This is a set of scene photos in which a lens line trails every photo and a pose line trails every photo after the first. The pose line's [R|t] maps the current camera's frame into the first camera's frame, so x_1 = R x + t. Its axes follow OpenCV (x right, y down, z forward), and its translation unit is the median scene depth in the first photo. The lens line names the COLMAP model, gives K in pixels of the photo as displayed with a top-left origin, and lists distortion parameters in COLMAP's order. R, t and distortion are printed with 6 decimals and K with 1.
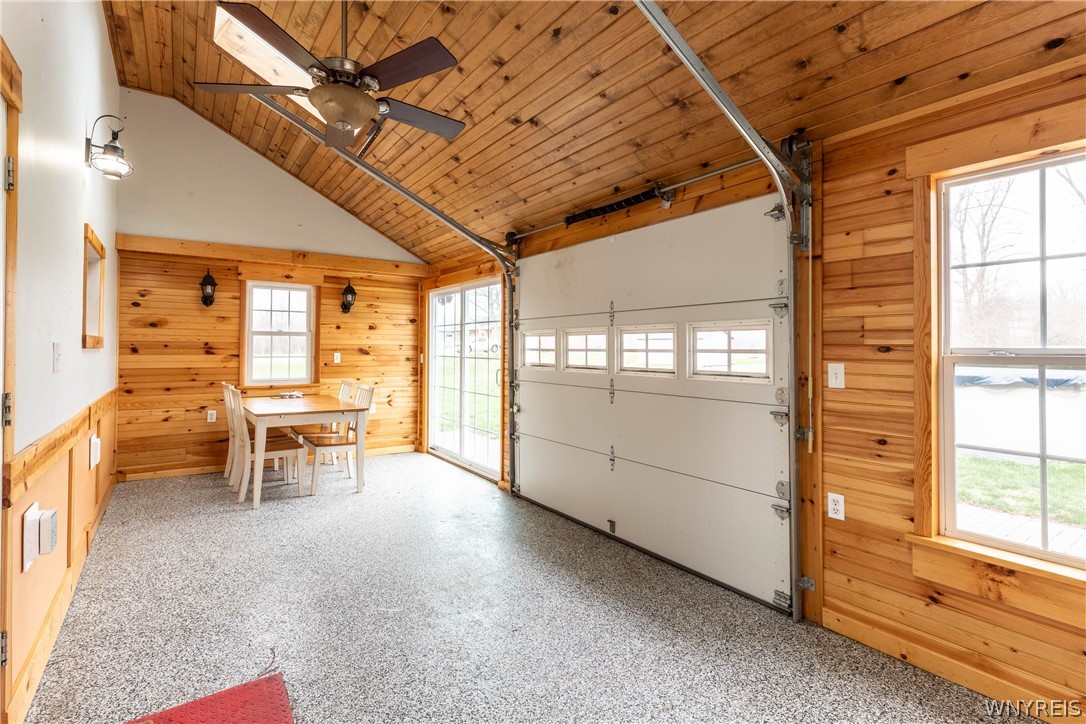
lens RADIAL K [[496.5, 0, 527.0], [0, 496.5, 333.5], [0, 0, 1]] dist [0.001221, -0.000793]
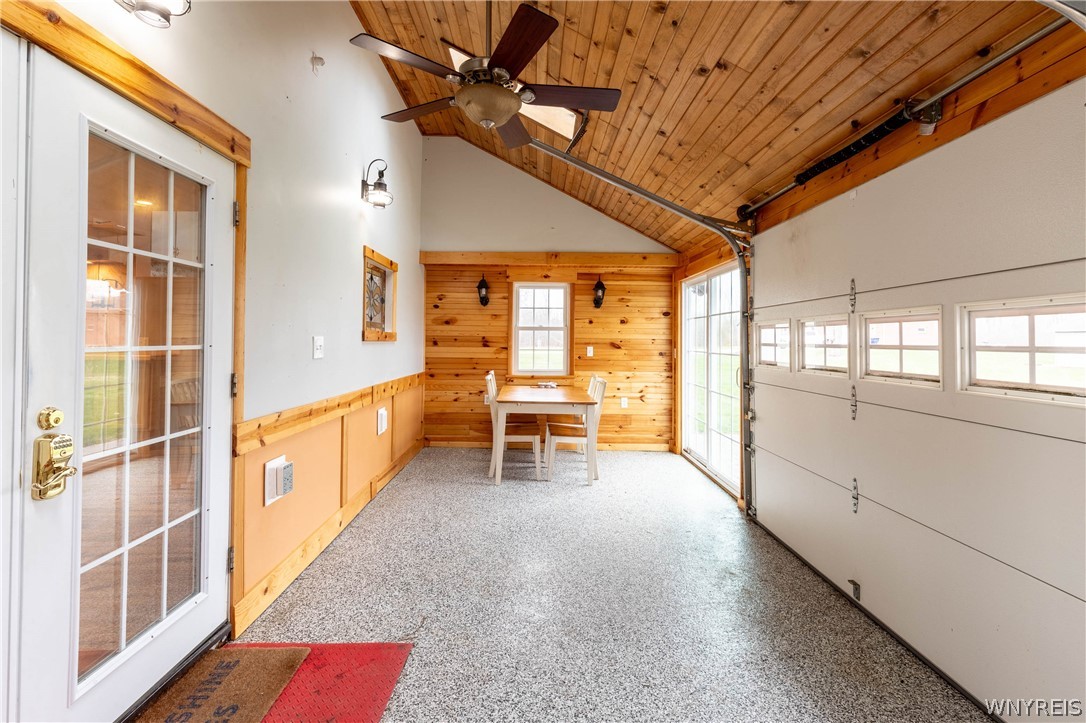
lens RADIAL K [[497.4, 0, 552.6], [0, 497.4, 324.0], [0, 0, 1]] dist [0.001359, -0.001176]
pose [[0.836472, -0.015635, -0.547787, 0.163777], [0.011166, 0.999872, -0.011488, 0.003885], [0.547896, 0.003493, 0.836539, 0.120995]]
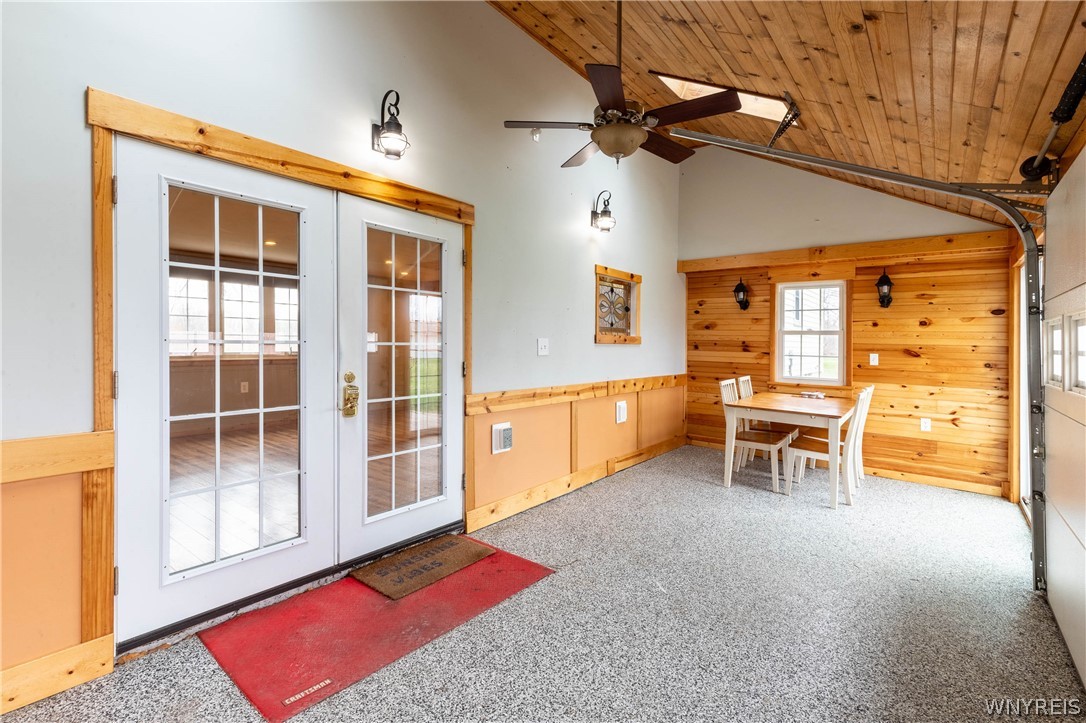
lens RADIAL K [[493.2, 0, 542.6], [0, 493.2, 338.6], [0, 0, 1]] dist [0.001550, -0.000252]
pose [[0.282374, -0.005359, -0.959289, 0.387370], [0.010419, 0.999943, -0.002519, 0.011784], [0.959248, -0.009283, 0.282414, 0.264654]]
